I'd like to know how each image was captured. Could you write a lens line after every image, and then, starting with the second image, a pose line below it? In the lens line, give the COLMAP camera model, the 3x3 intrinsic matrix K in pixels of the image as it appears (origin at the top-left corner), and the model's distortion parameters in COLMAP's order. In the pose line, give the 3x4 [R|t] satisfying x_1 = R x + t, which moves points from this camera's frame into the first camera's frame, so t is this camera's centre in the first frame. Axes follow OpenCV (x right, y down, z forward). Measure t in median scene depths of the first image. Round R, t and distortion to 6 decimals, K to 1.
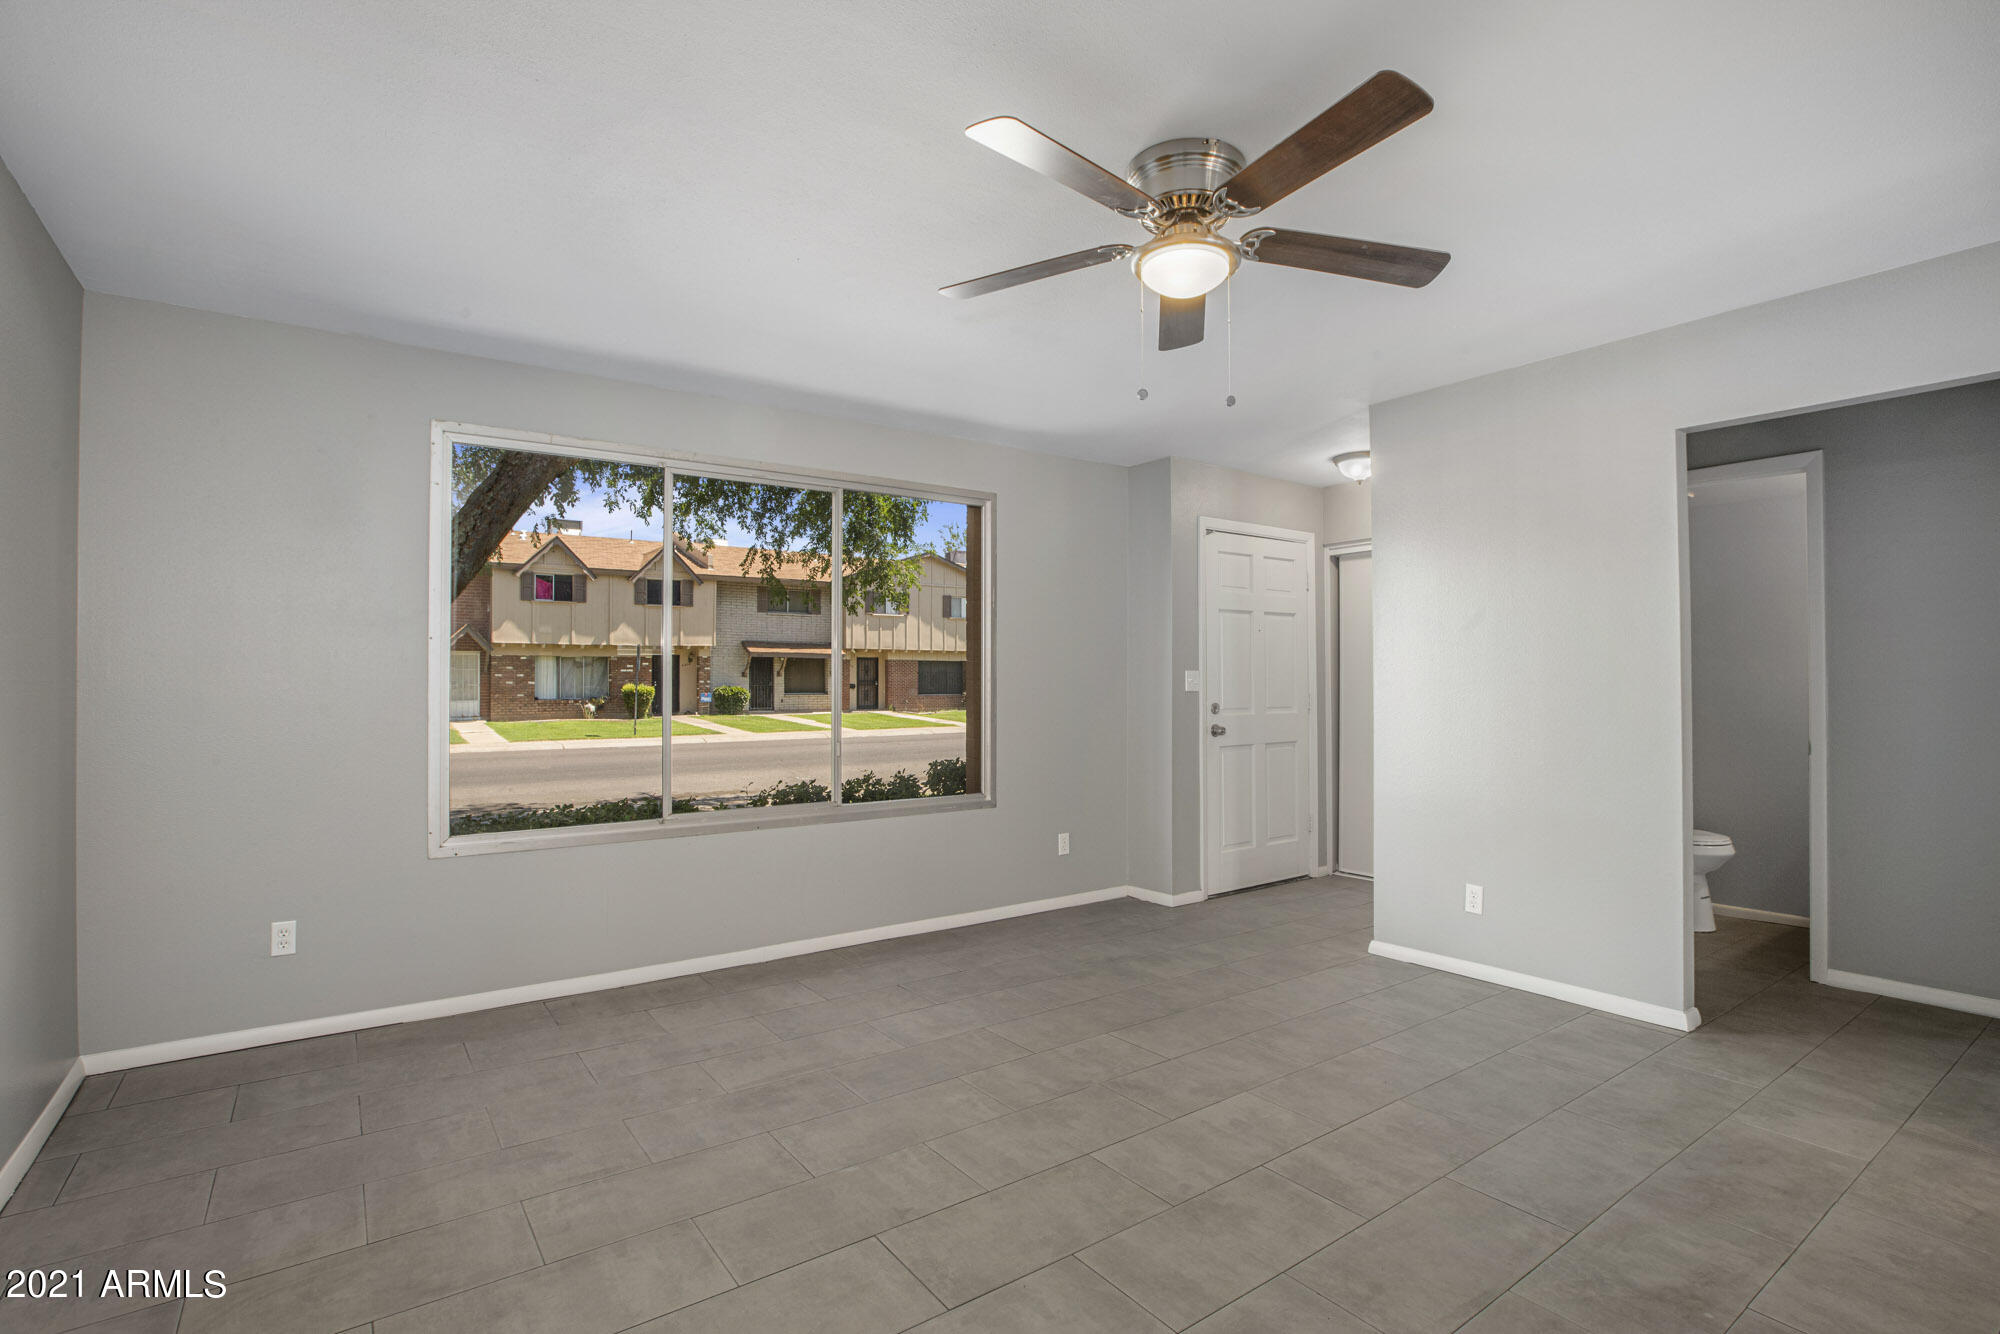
lens RADIAL K [[914.2, 0, 997.1], [0, 914.2, 674.7], [0, 0, 1]] dist [-0.049242, 0.014228]
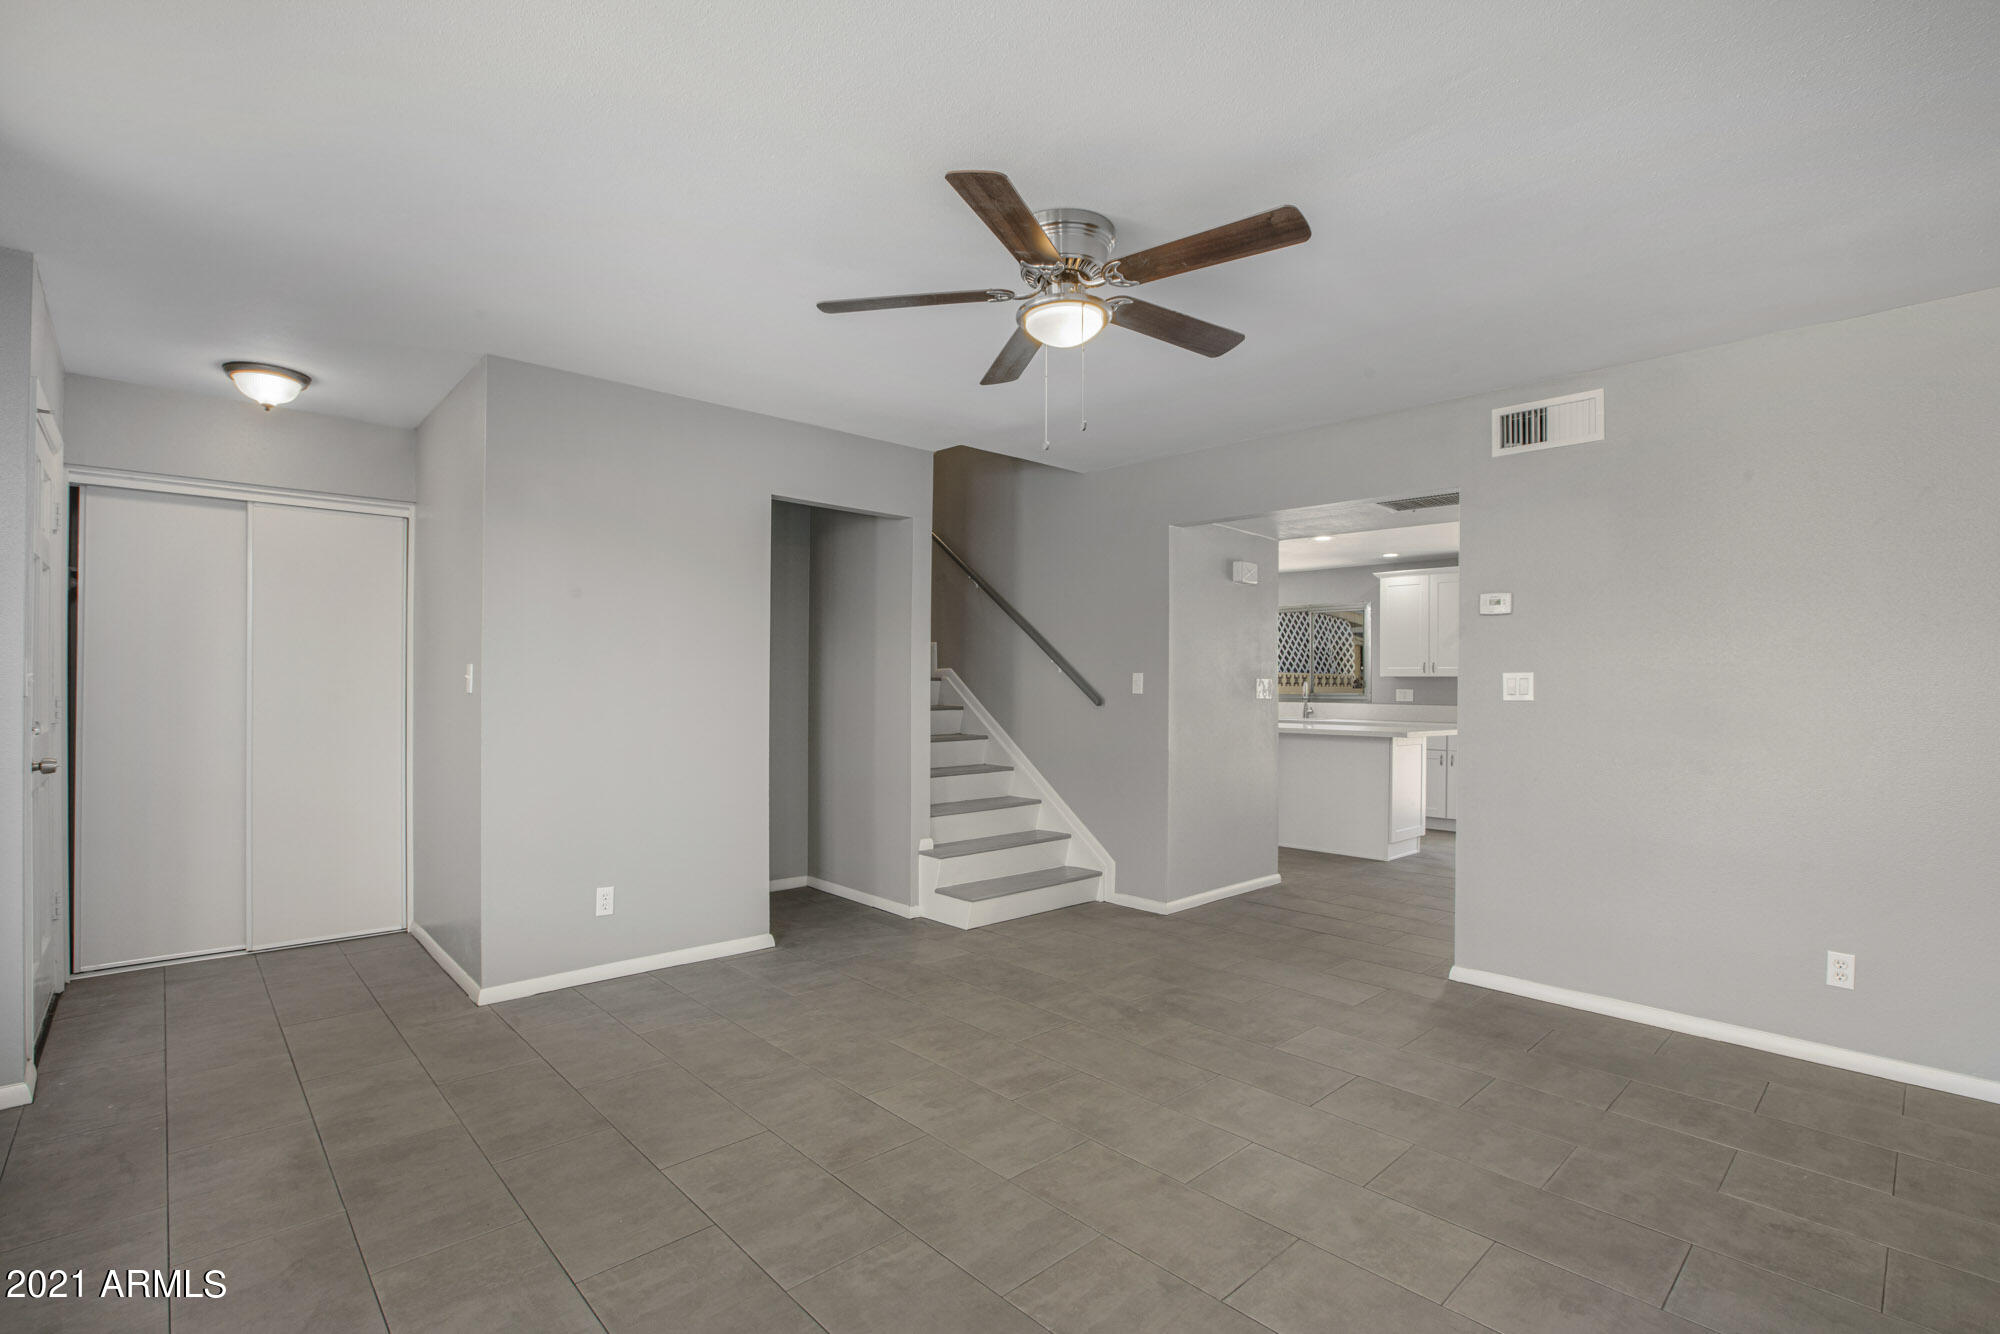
lens RADIAL K [[914.2, 0, 993.6], [0, 914.2, 680.1], [0, 0, 1]] dist [-0.049242, 0.014228]
pose [[-0.108130, 0.009332, 0.994093, -0.682363], [-0.015846, 0.999813, -0.011110, 0.010723], [-0.994011, -0.016954, -0.107961, 0.902507]]
